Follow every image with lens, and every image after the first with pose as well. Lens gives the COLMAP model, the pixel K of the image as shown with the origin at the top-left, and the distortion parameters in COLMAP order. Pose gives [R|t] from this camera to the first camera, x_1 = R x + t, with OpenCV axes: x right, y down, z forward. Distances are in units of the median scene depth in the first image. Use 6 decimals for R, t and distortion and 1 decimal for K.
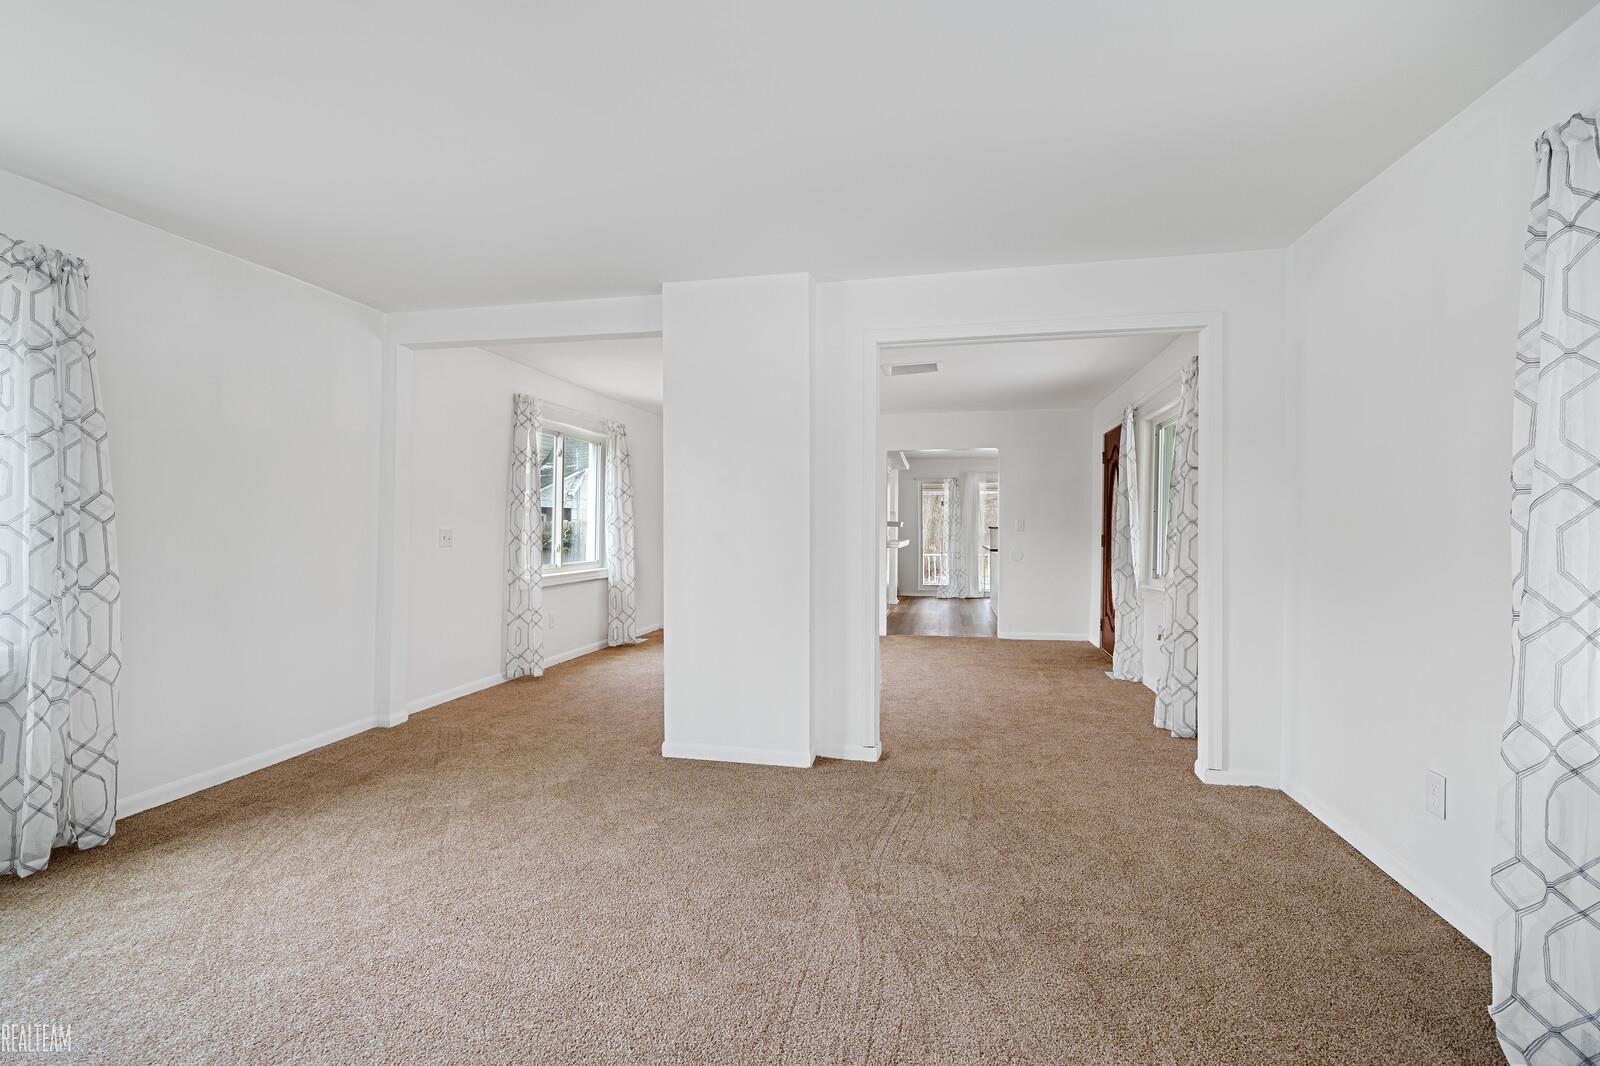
lens RADIAL K [[699.0, 0, 796.2], [0, 699.0, 535.9], [0, 0, 1]] dist [-0.003132, -0.000363]
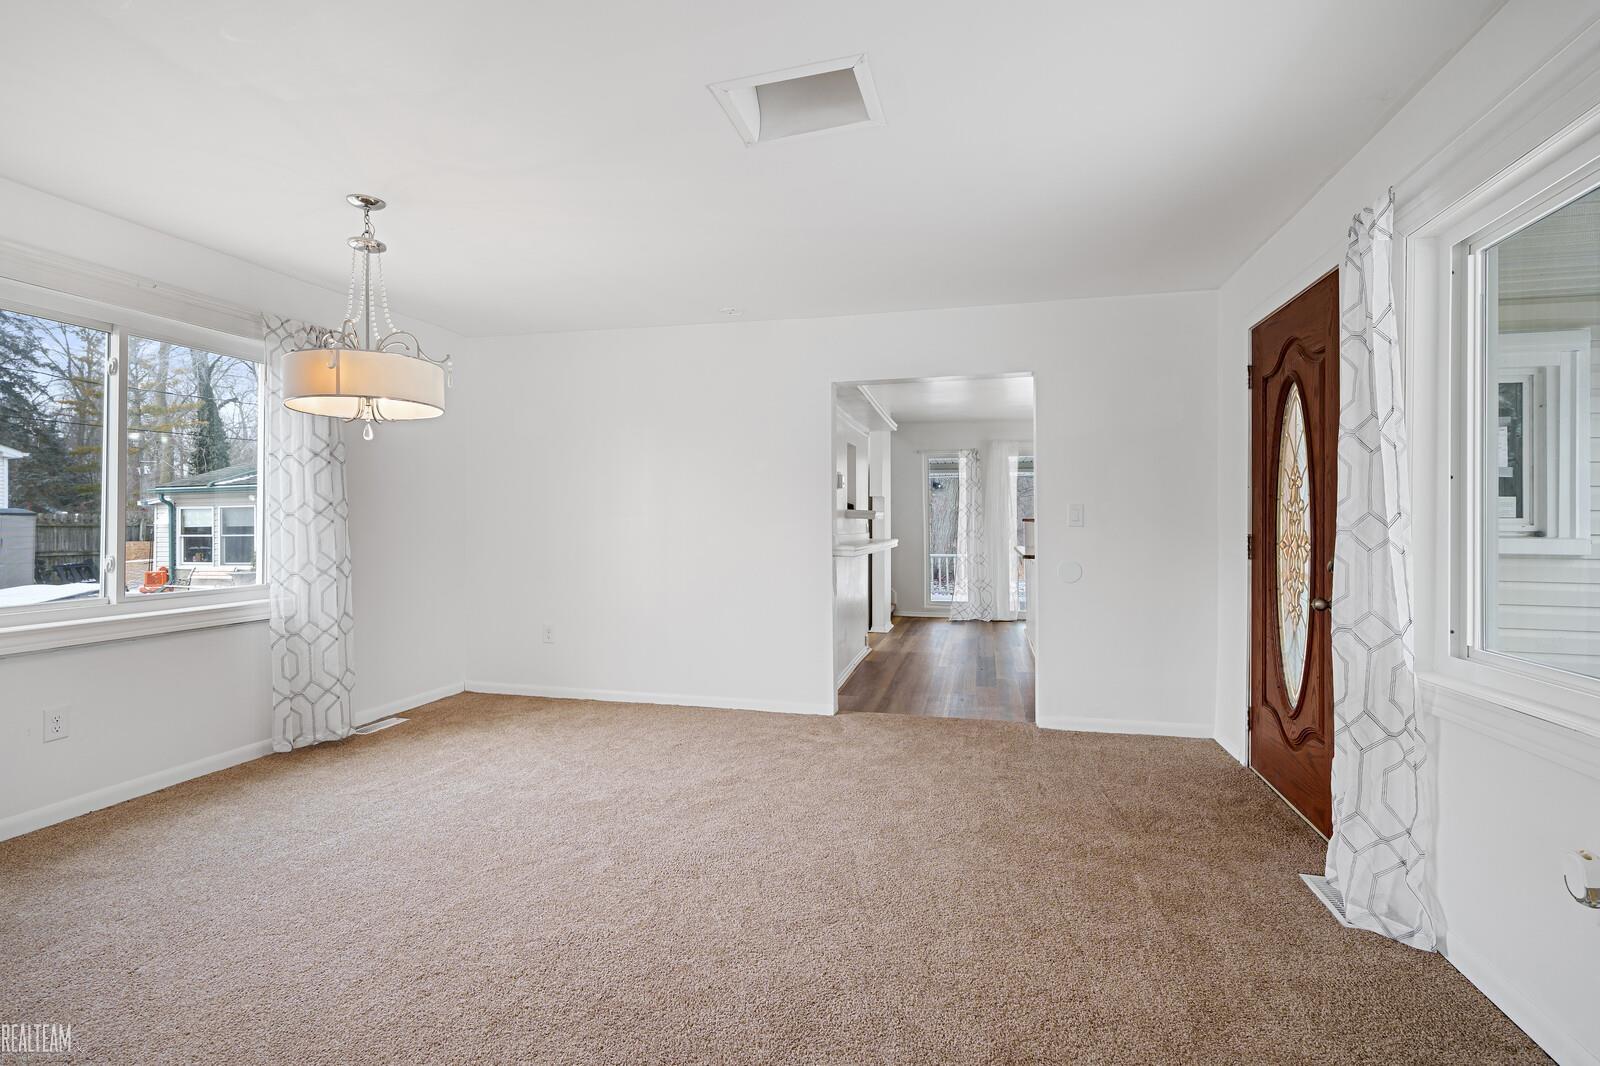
lens RADIAL K [[699.0, 0, 821.0], [0, 699.0, 507.1], [0, 0, 1]] dist [-0.003132, -0.000363]
pose [[0.999797, -0.002281, -0.020038, 0.138486], [0.001664, 0.999526, -0.030755, -0.005774], [0.020099, 0.030715, 0.999326, 0.470773]]
